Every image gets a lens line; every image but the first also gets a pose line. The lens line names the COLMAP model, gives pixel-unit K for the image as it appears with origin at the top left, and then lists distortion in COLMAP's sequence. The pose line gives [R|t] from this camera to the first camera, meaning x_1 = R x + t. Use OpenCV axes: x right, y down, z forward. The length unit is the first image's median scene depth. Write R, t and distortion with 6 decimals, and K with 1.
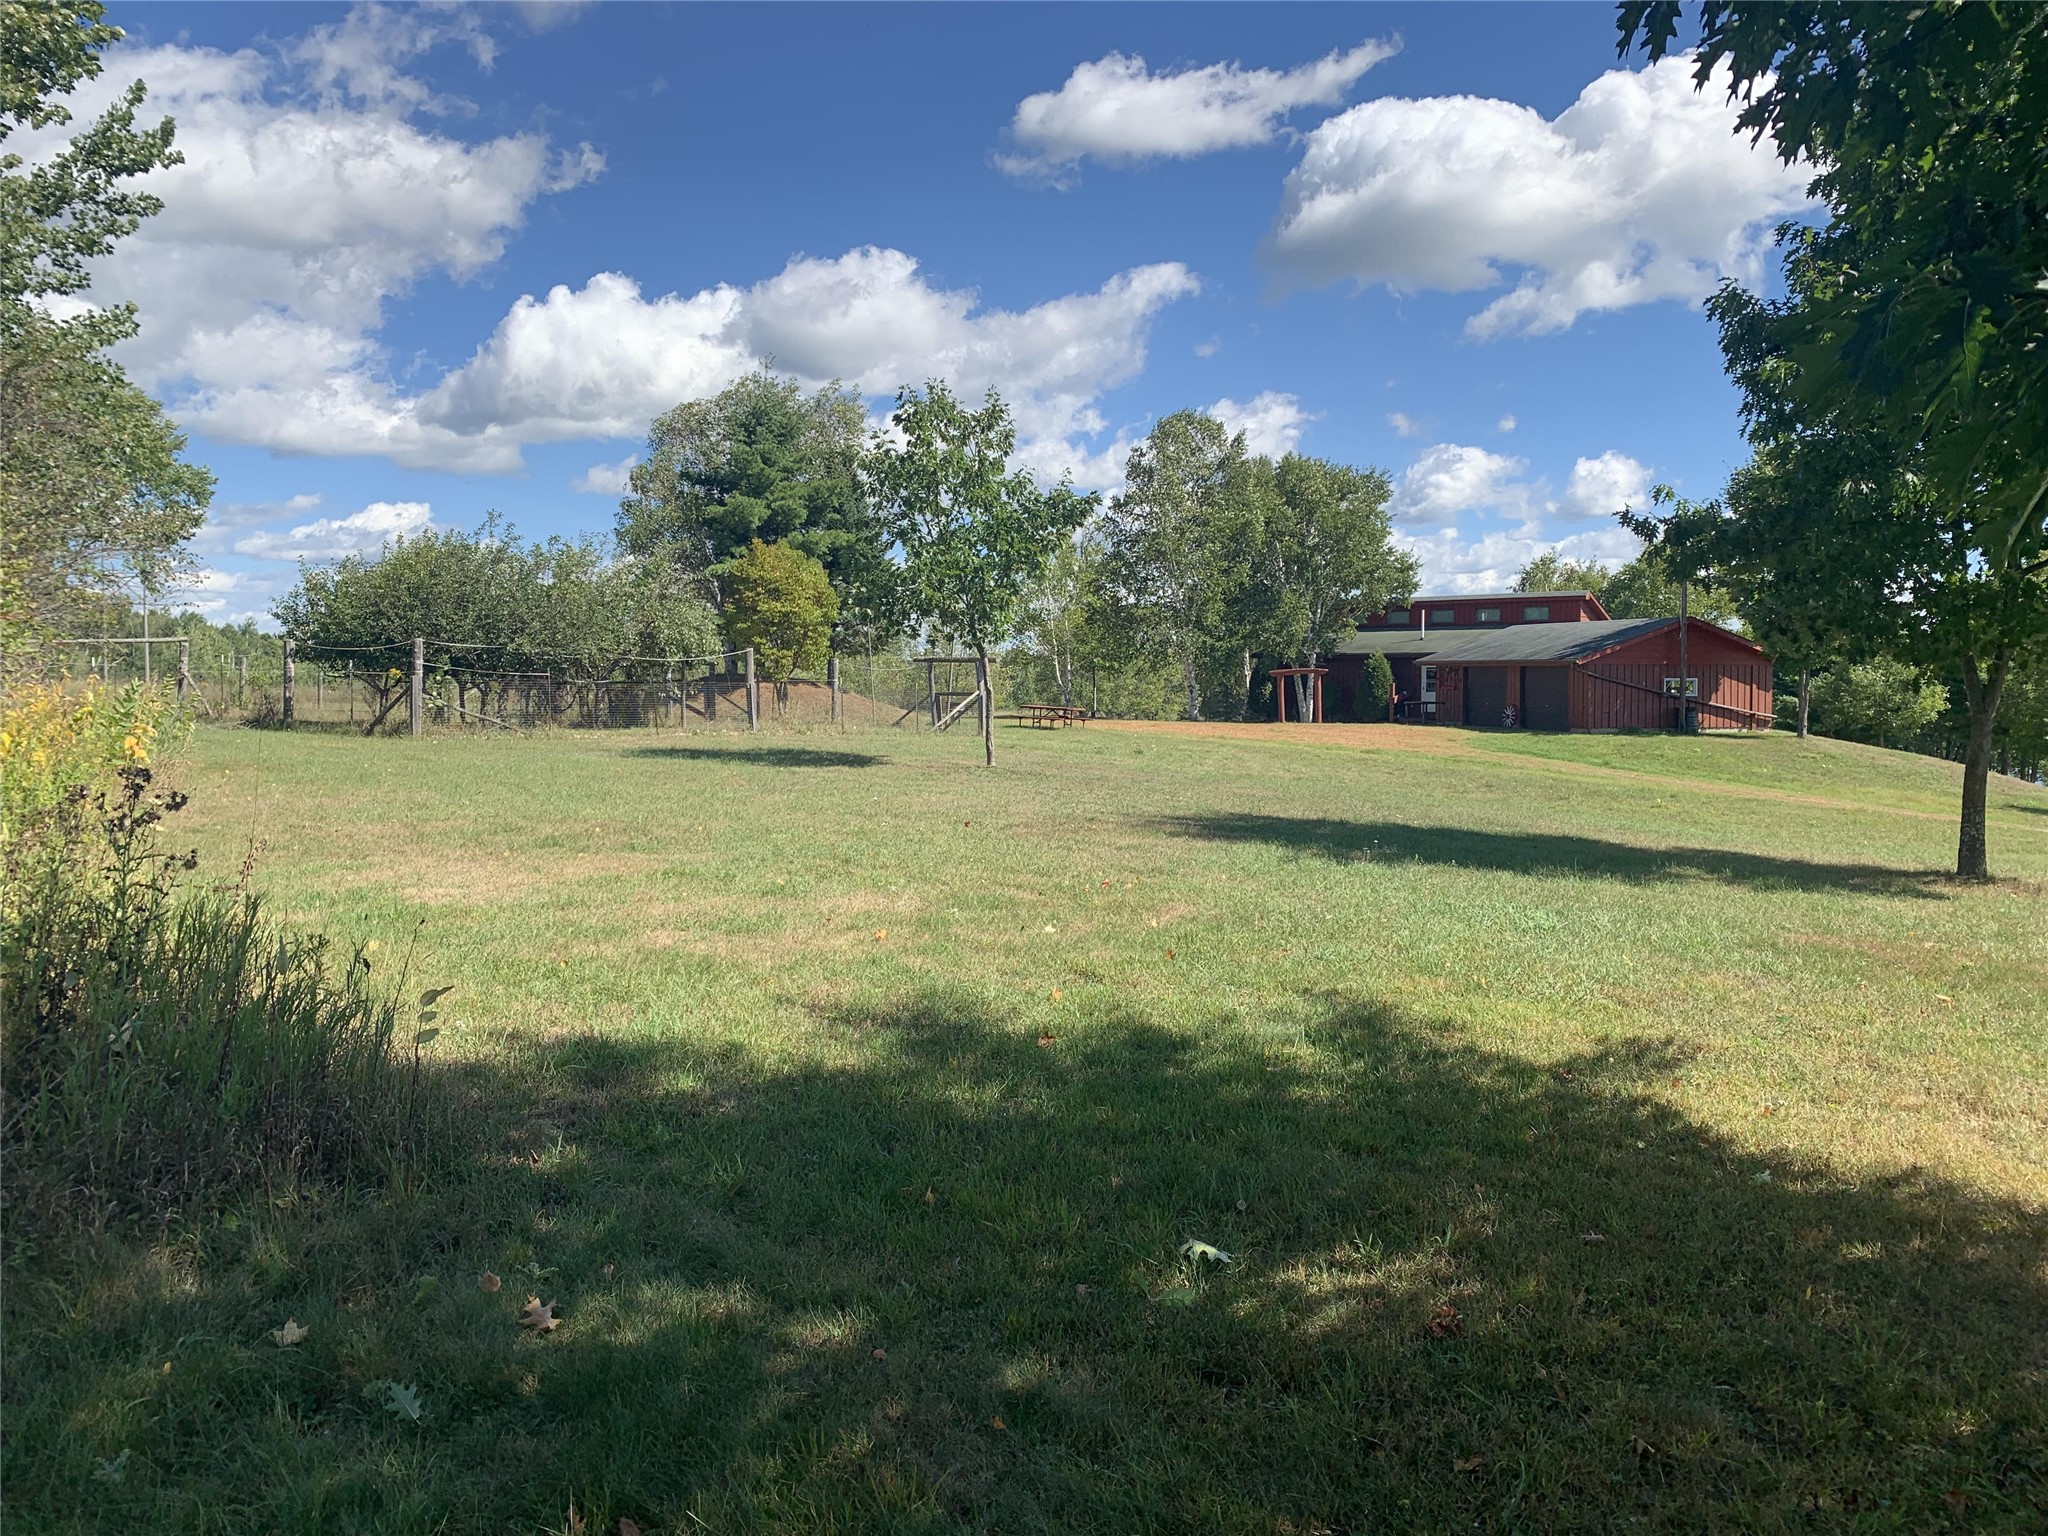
lens RADIAL K [[1547.5, 0, 1046.0], [0, 1547.5, 773.1], [0, 0, 1]] dist [0.133902, -0.295925]
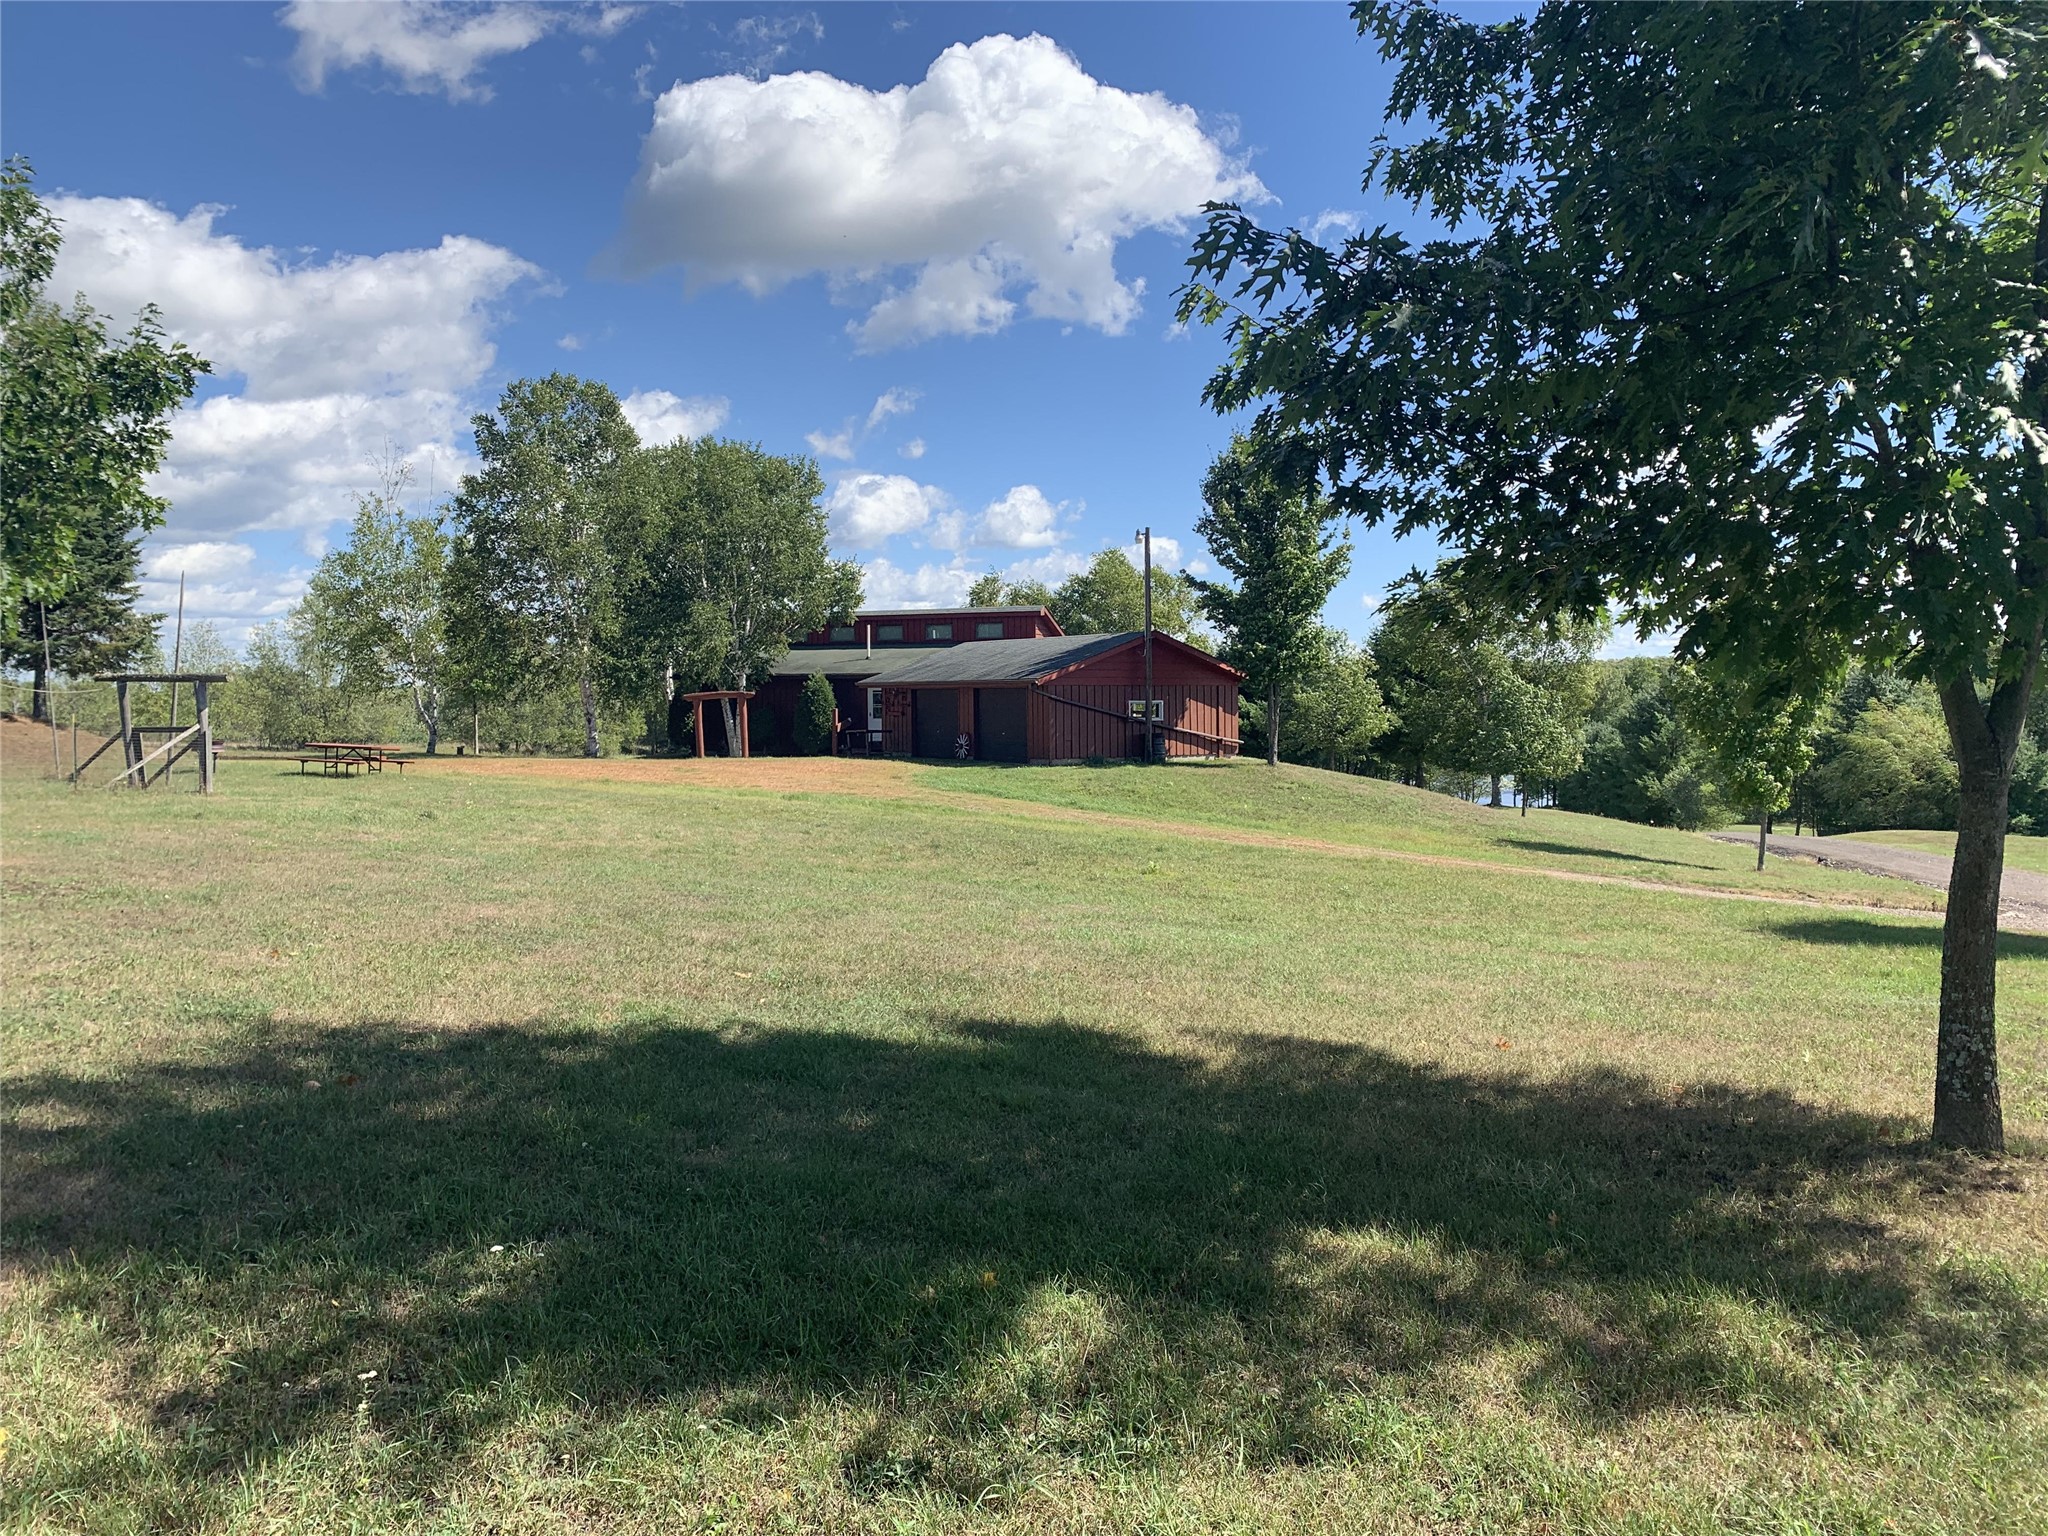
lens RADIAL K [[1547.5, 0, 1046.0], [0, 1547.5, 773.1], [0, 0, 1]] dist [0.133902, -0.295925]
pose [[0.943492, -0.024107, 0.330518, 0.050140], [0.029456, 0.999503, -0.011184, -0.009353], [-0.330085, 0.020288, 0.943733, 0.158043]]
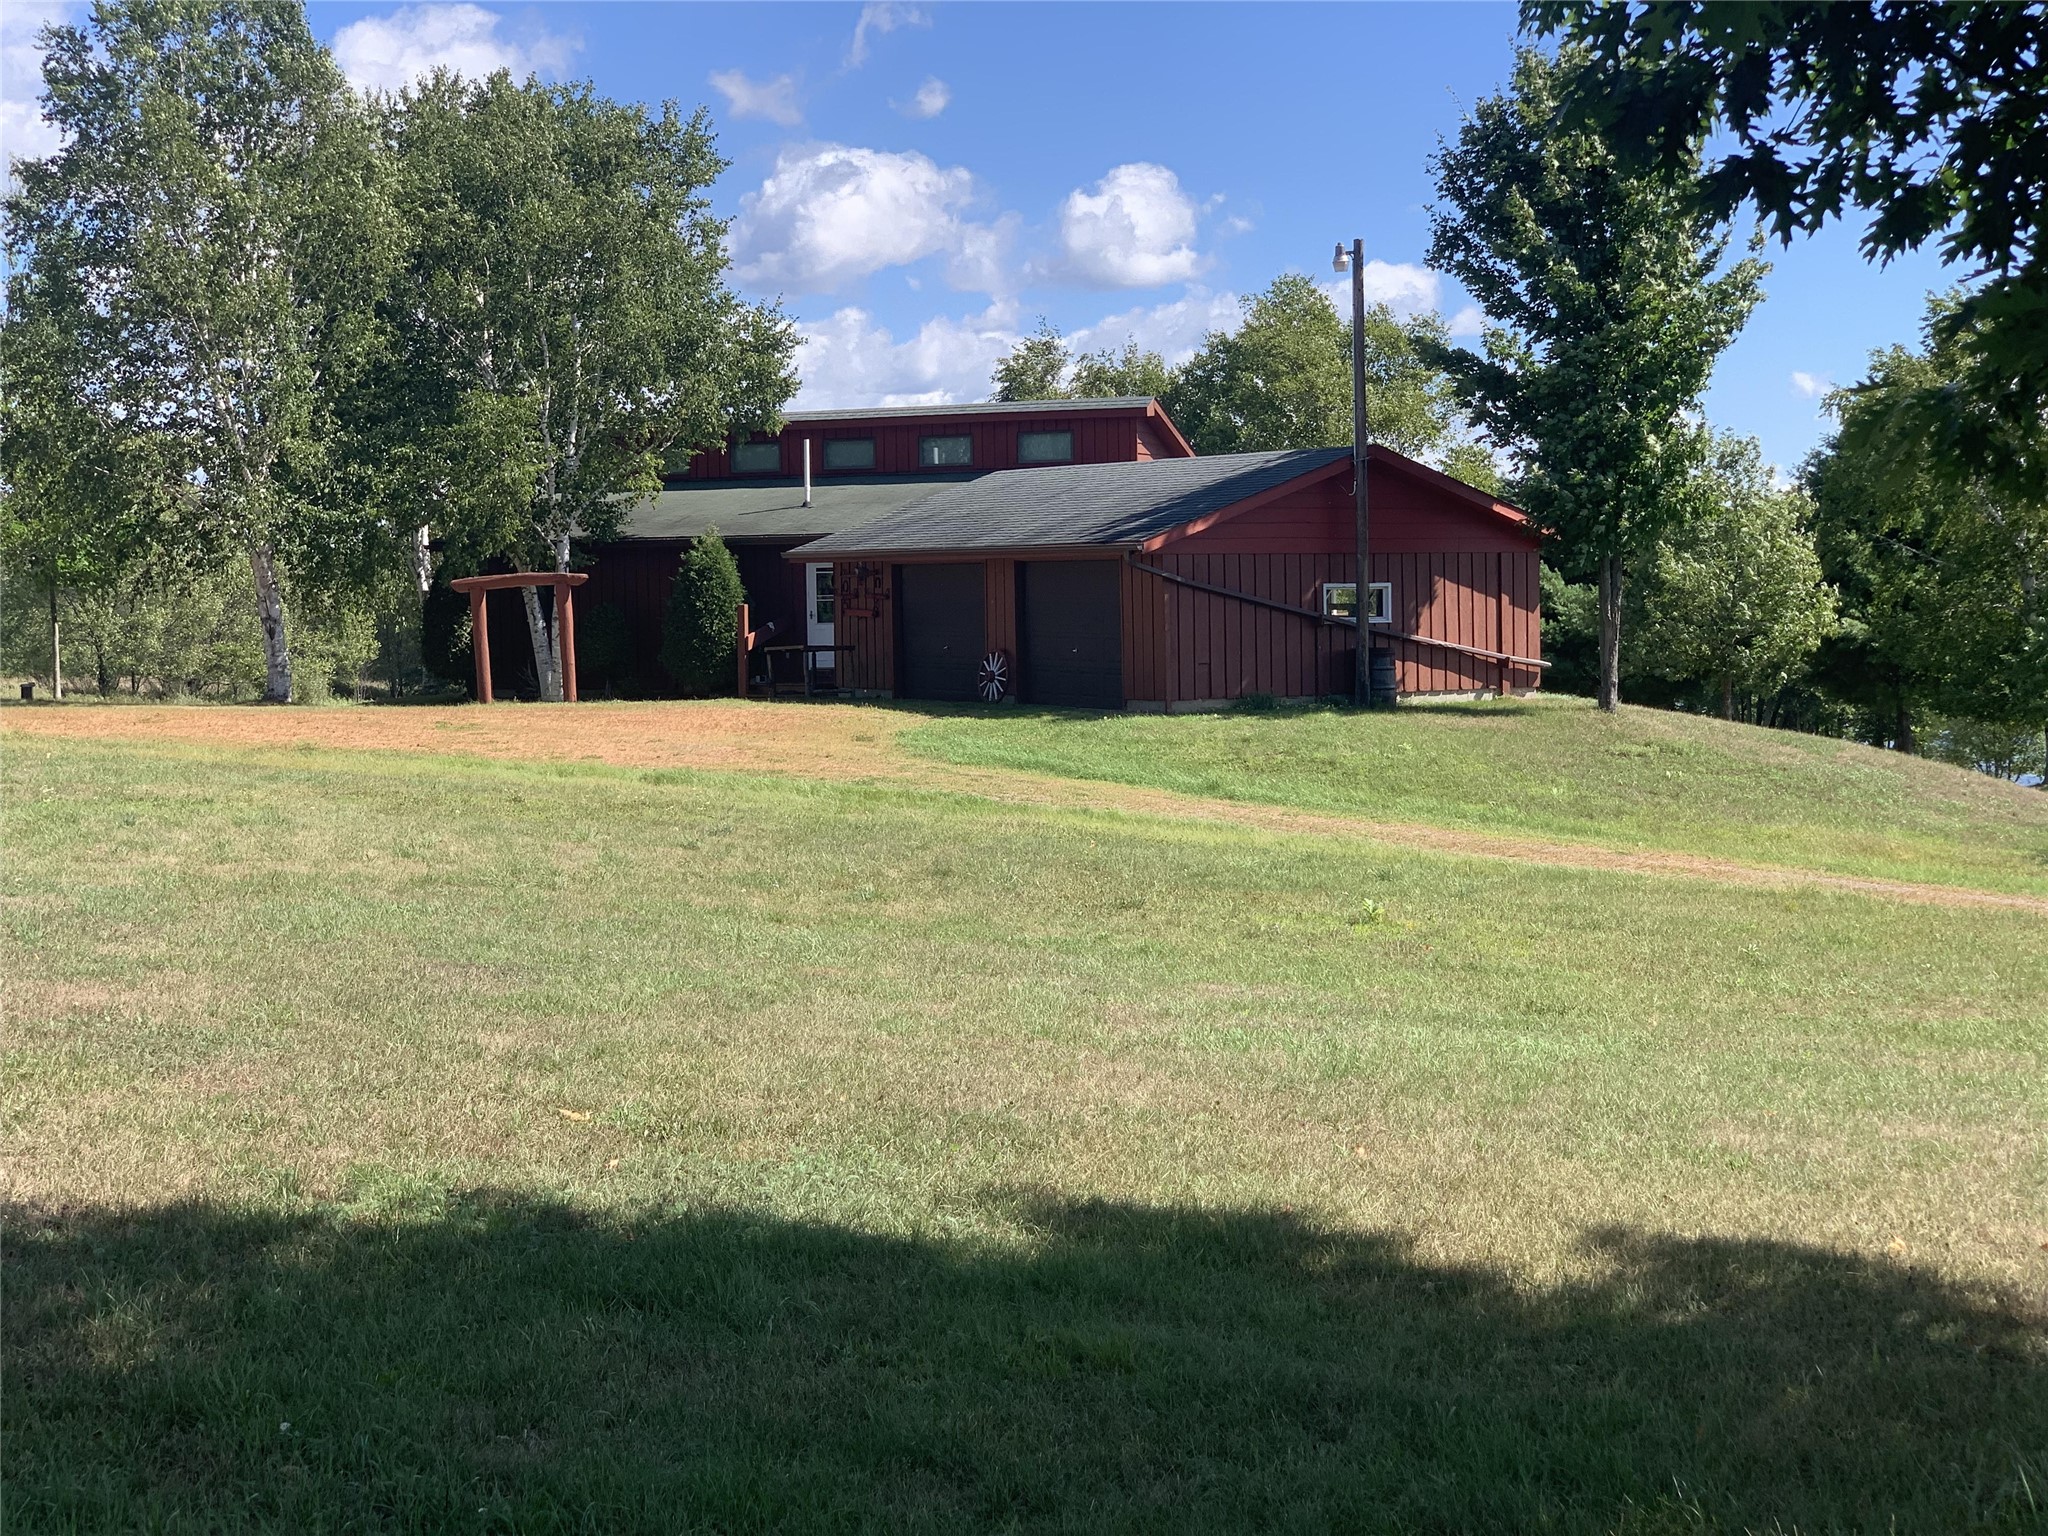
lens RADIAL K [[3096.5, 0, 1024.0], [0, 3096.5, 768.0], [0, 0, 1]] dist [-0.024625, 0.602143]
pose [[0.956917, -0.032227, 0.288566, 0.047344], [0.034232, 0.999412, -0.001903, -0.007695], [-0.288335, 0.011700, 0.957458, 0.149635]]
